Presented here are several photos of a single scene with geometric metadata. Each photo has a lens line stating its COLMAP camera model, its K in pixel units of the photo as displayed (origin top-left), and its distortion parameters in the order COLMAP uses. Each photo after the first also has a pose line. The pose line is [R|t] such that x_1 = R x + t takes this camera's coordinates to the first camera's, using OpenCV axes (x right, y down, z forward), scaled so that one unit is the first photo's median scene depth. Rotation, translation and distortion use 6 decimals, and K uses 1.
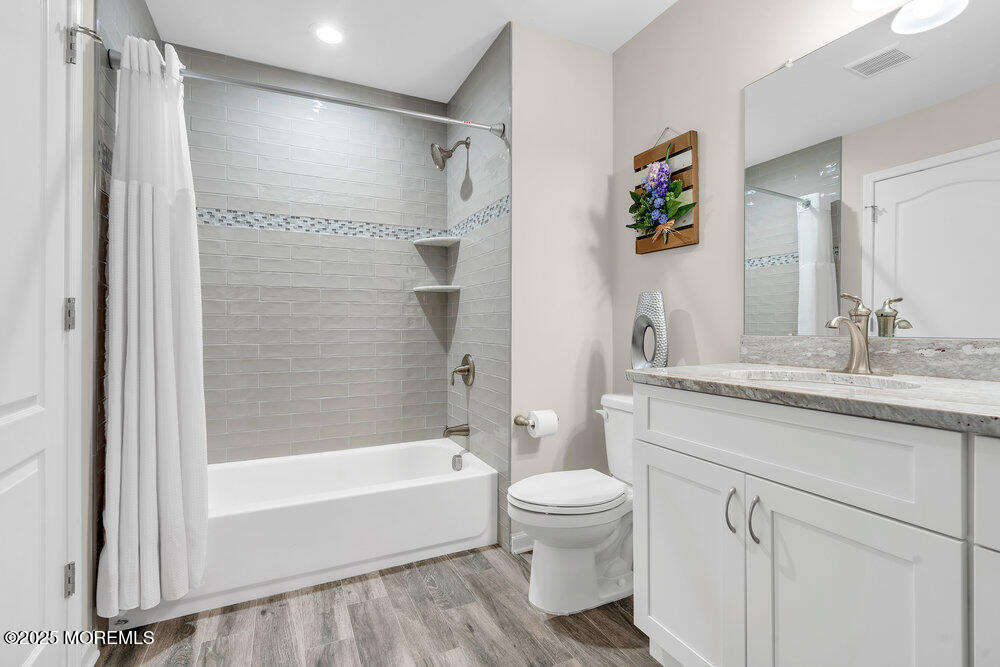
lens RADIAL K [[457.3, 0, 503.4], [0, 457.3, 328.7], [0, 0, 1]] dist [-0.004671, -0.000868]
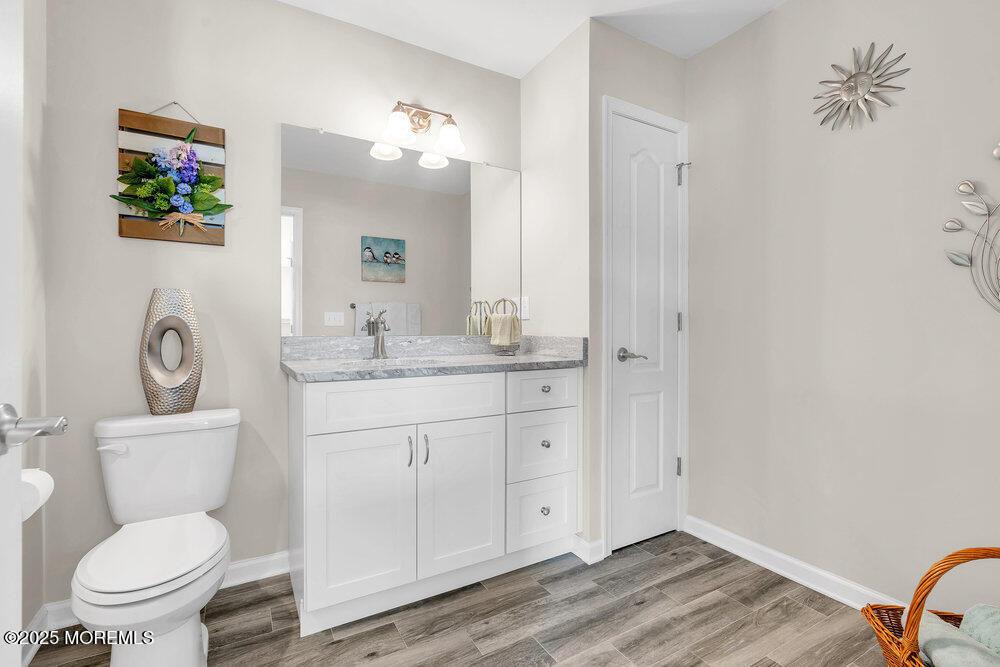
lens RADIAL K [[457.3, 0, 503.4], [0, 457.3, 328.7], [0, 0, 1]] dist [-0.004671, -0.000868]
pose [[-0.083343, -0.000734, 0.996521, -0.613185], [0.002138, 0.999997, 0.000915, -0.006080], [-0.996519, 0.002207, -0.083342, 0.483644]]
